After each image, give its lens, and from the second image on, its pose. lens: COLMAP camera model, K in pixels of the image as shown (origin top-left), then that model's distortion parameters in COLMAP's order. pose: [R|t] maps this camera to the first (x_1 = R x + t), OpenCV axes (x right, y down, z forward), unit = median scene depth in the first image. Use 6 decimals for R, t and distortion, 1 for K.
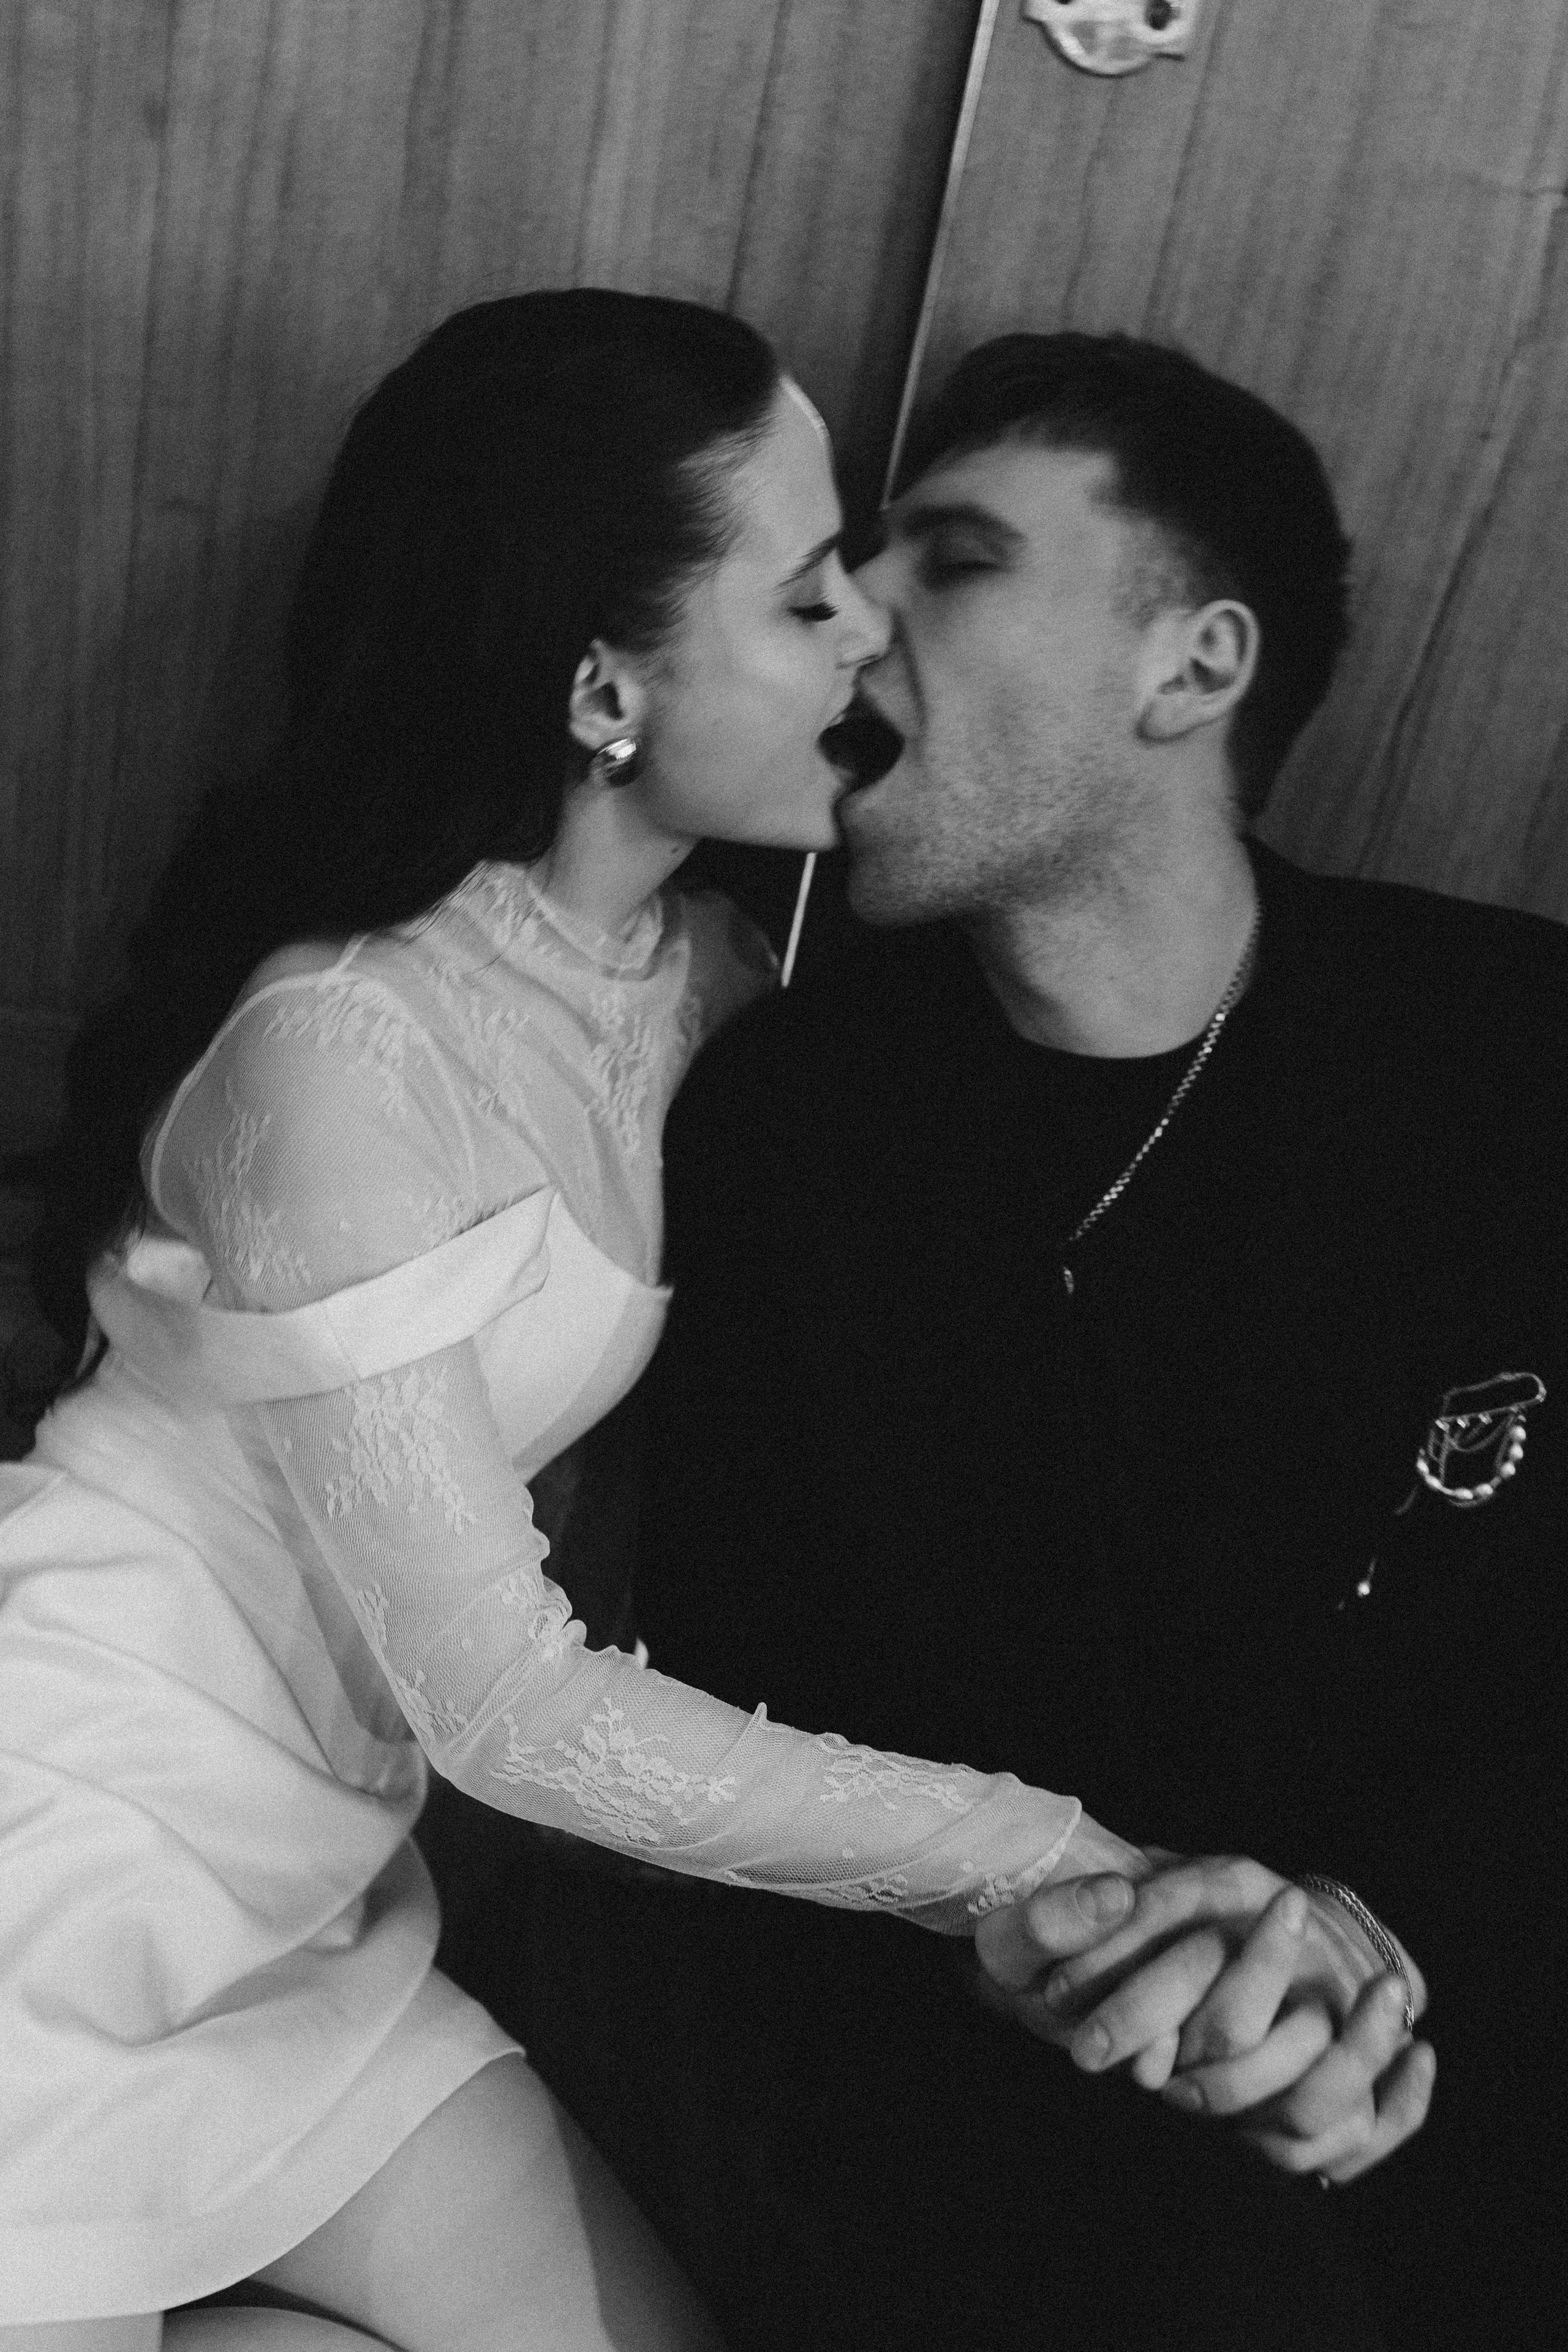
lens RADIAL K [[2354.0, 0, 784.4], [0, 2354.0, 1185.2], [0, 0, 1]] dist [0.000667, -0.004163]
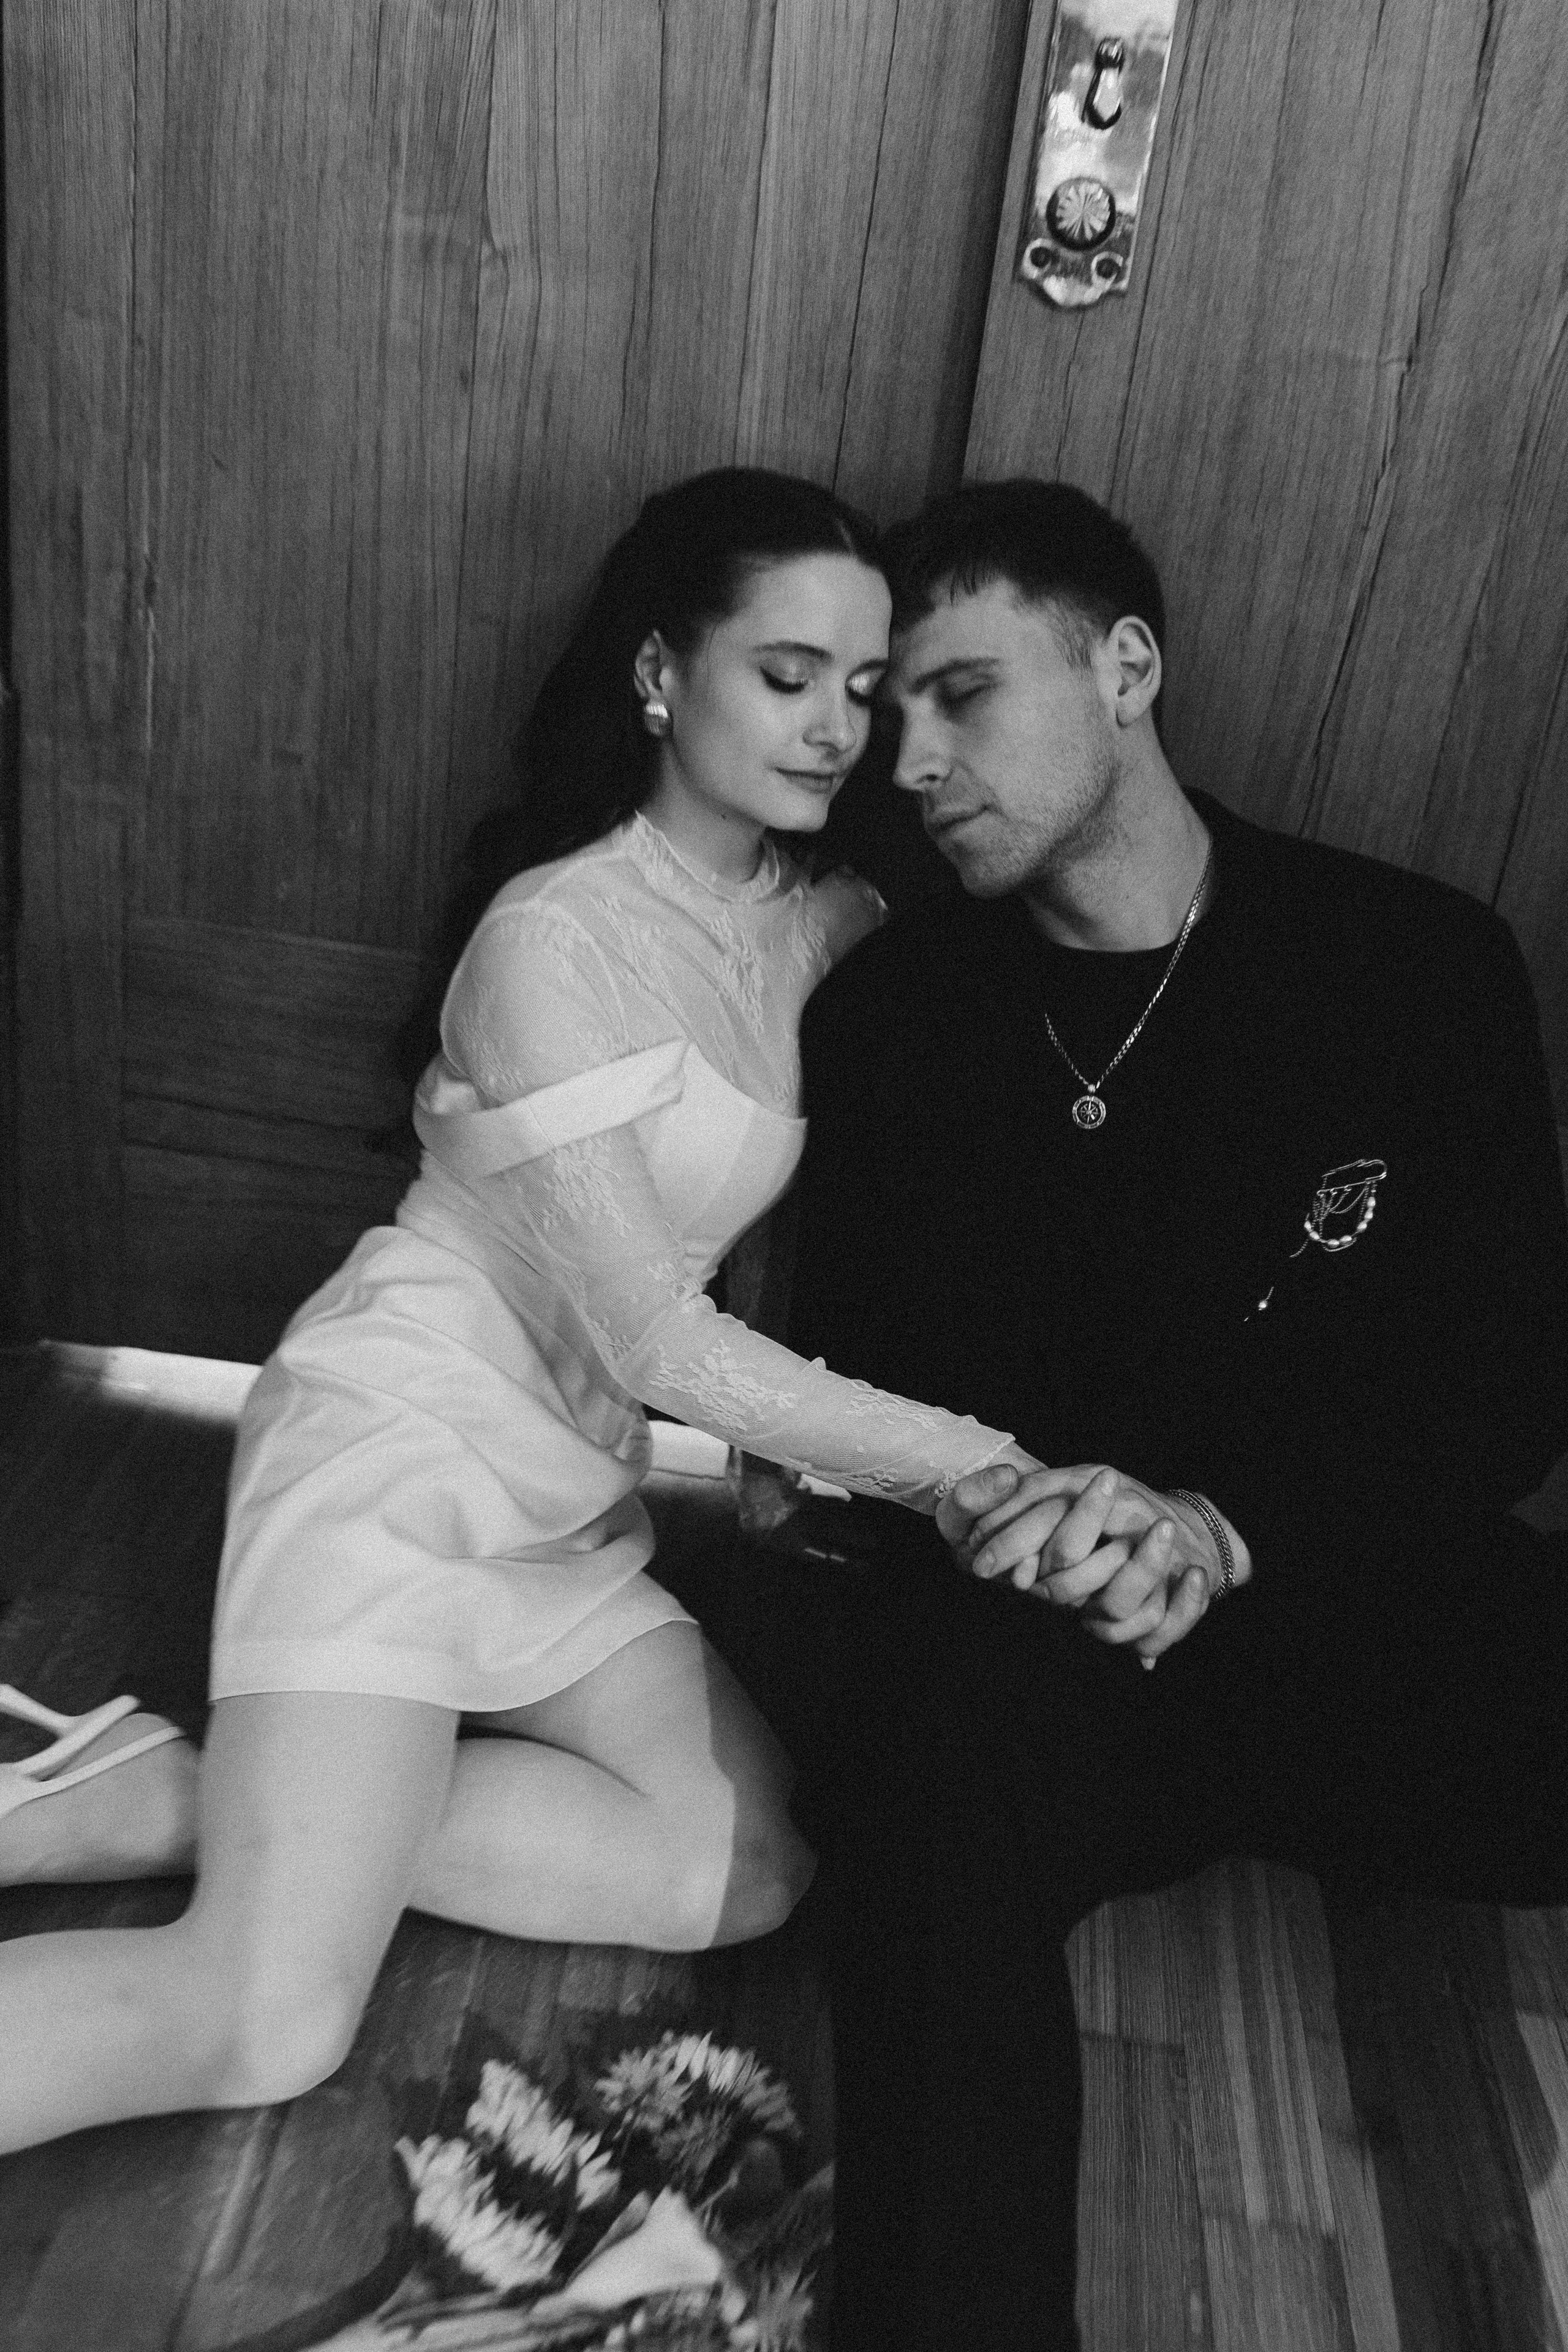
lens RADIAL K [[2361.6, 0, 791.8], [0, 2361.6, 1179.1], [0, 0, 1]] dist [0.002437, -0.003928]
pose [[0.979021, 0.011018, -0.203463, 0.272040], [-0.011750, 0.999928, -0.002389, 0.090552], [0.203422, 0.004730, 0.979080, -0.510885]]
